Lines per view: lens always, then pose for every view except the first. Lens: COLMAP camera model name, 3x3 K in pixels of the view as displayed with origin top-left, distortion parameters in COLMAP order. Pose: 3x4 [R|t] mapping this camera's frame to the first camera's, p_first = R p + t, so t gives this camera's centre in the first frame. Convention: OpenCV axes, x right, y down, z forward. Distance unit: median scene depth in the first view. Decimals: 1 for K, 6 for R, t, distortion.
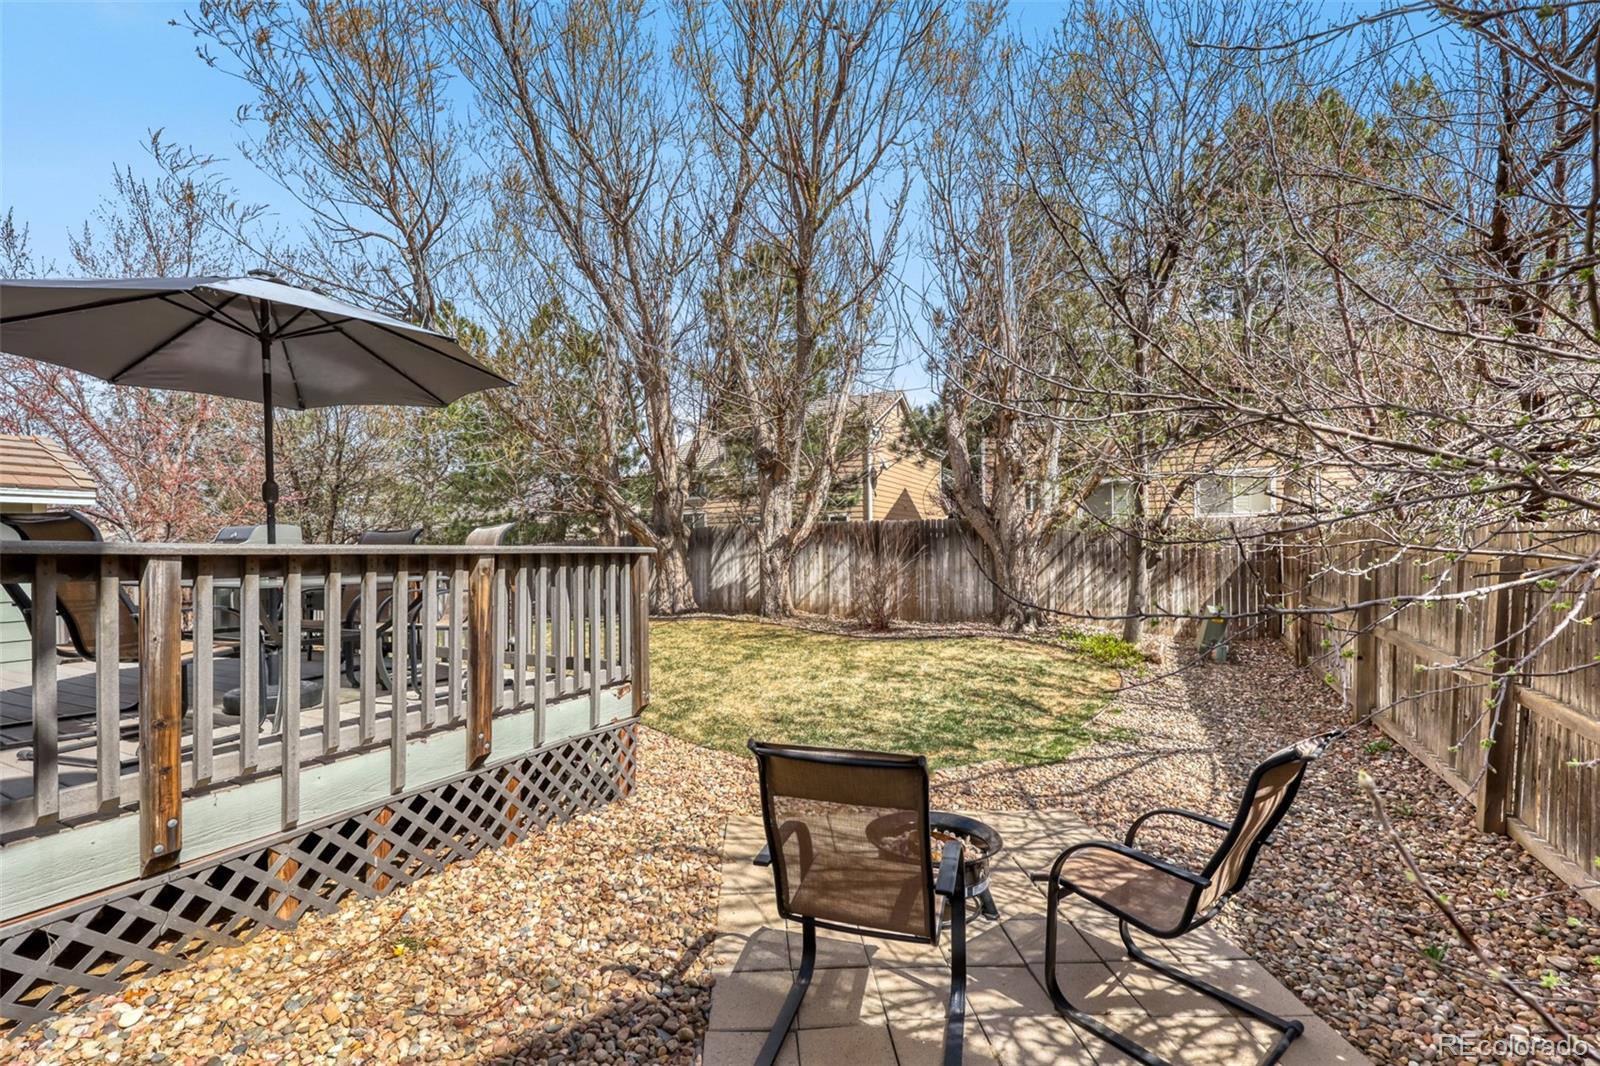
lens RADIAL K [[676.4, 0, 800.0], [0, 676.4, 533.0], [0, 0, 1]] dist [0.001371, 0.000015]
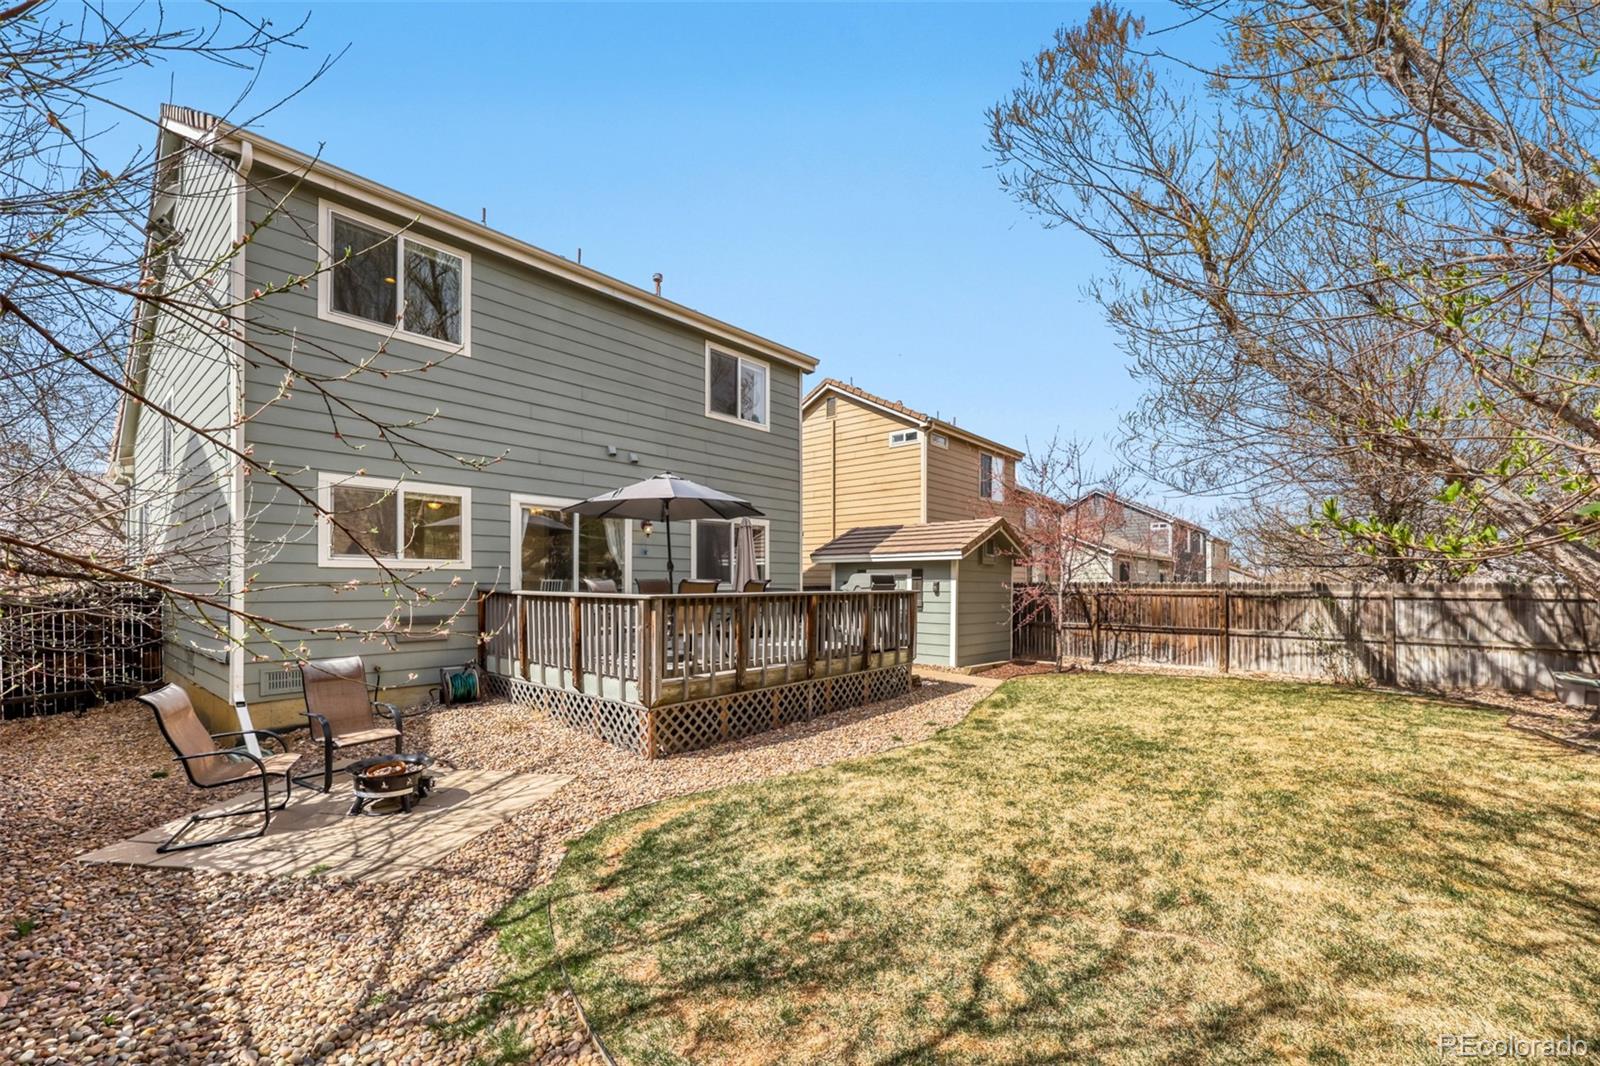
lens RADIAL K [[671.0, 0, 828.0], [0, 671.0, 536.6], [0, 0, 1]] dist [0.001085, -0.000134]
pose [[-0.235271, -0.049992, -0.970643, 0.882083], [0.022964, 0.998112, -0.056973, -0.011511], [0.971659, -0.035694, -0.233678, 1.345451]]
